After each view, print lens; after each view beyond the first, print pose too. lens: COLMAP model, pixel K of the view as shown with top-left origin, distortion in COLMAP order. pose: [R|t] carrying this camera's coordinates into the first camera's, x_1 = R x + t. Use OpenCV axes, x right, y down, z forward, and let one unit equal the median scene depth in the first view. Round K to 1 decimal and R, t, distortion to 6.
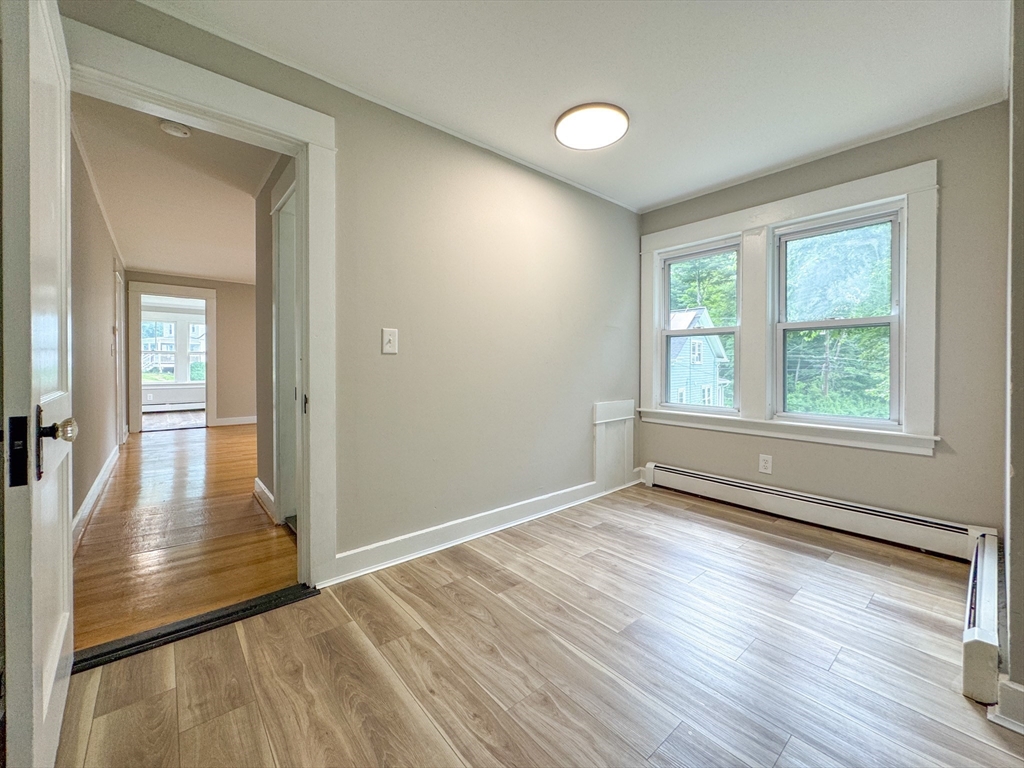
lens RADIAL K [[414.1, 0, 521.1], [0, 414.1, 381.4], [0, 0, 1]] dist [-0.000745, -0.000159]
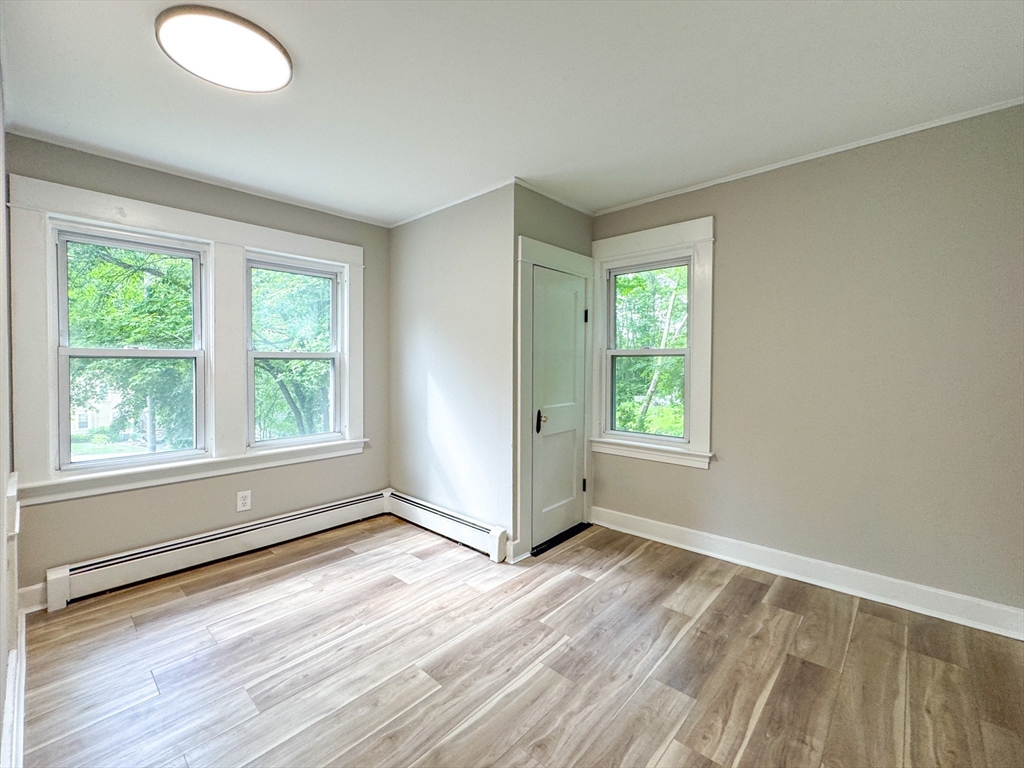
lens RADIAL K [[414.1, 0, 521.2], [0, 414.1, 381.3], [0, 0, 1]] dist [-0.000745, -0.000159]
pose [[-0.096332, -0.035186, 0.994727, -0.497378], [0.038778, 0.998484, 0.039074, -0.104886], [-0.994594, 0.042337, -0.094821, 0.578438]]
